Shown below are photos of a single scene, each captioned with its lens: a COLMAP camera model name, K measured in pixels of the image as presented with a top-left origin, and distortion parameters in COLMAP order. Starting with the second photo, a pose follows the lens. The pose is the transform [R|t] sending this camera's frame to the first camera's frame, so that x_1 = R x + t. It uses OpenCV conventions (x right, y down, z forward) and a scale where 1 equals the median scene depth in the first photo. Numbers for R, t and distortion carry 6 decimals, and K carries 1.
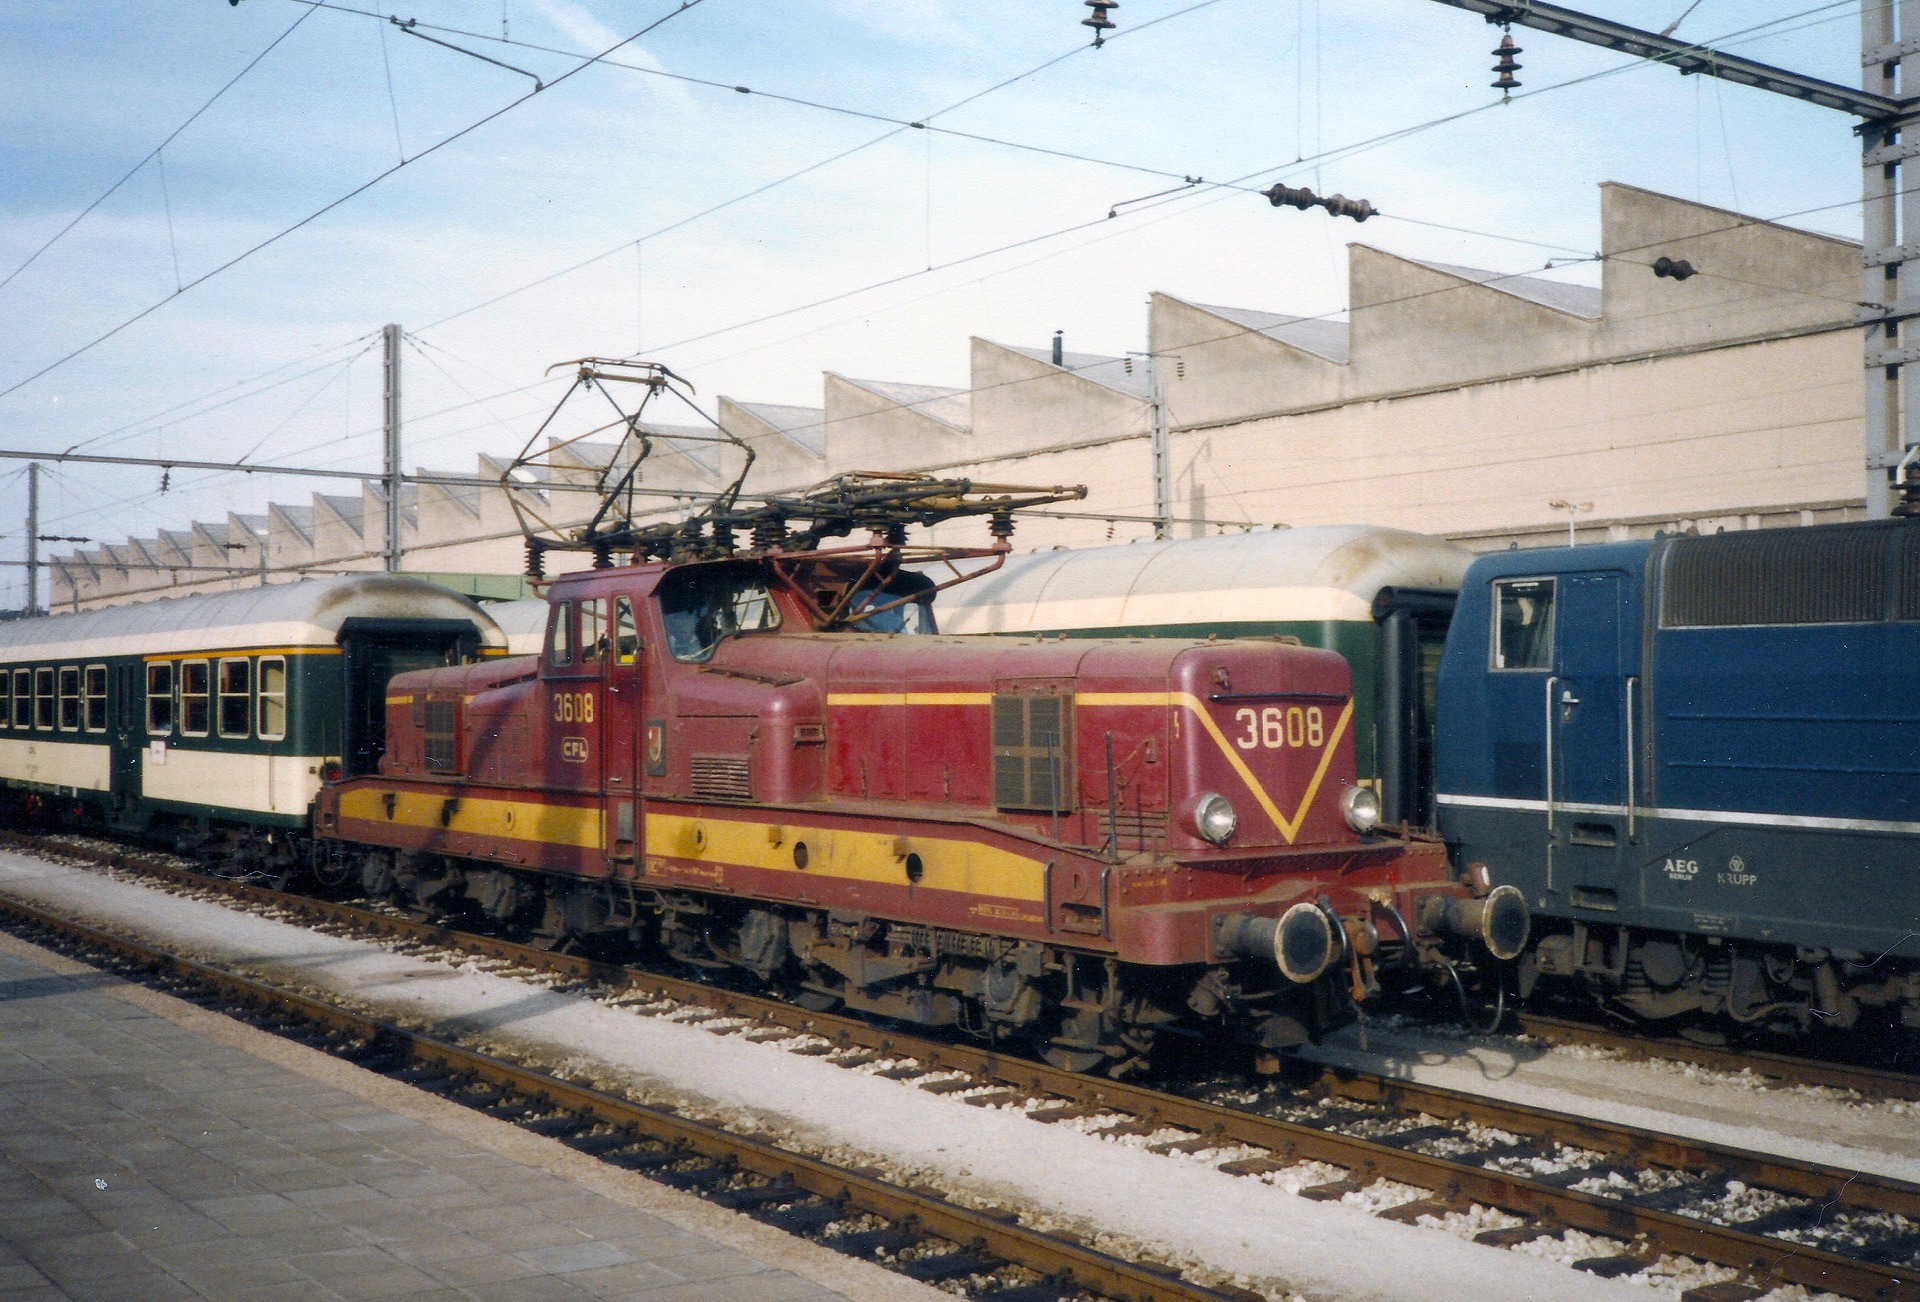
lens RADIAL K [[2132.6, 0, 960.0], [0, 2132.6, 651.0], [0, 0, 1]] dist [-0.163029, 0.004390]
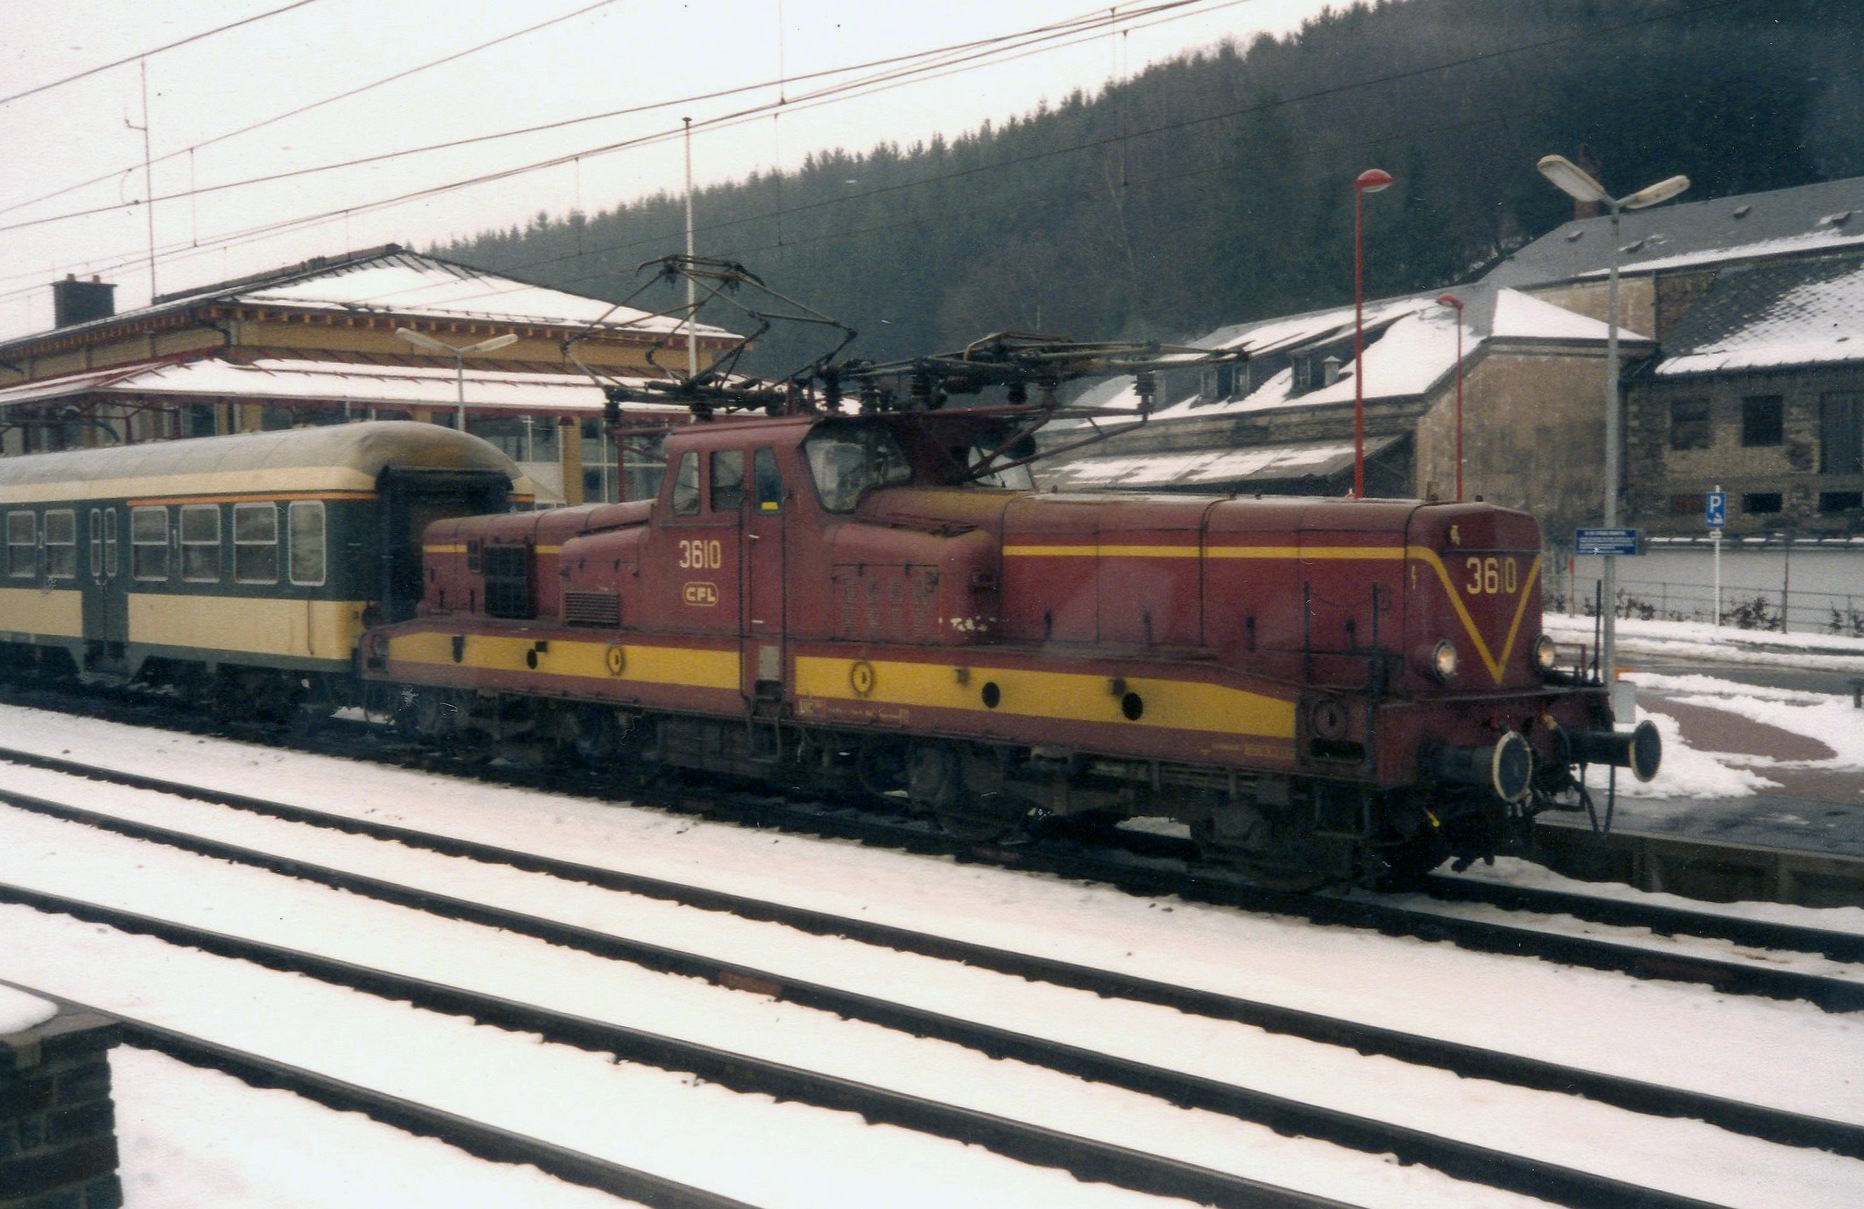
lens RADIAL K [[1346.9, 0, 932.0], [0, 1346.9, 604.5], [0, 0, 1]] dist [-0.070278, -0.000339]
pose [[0.947696, -0.011238, 0.318977, -0.272751], [-0.010911, 0.997655, 0.067564, 0.005741], [-0.318988, -0.067510, 0.945351, 0.333665]]
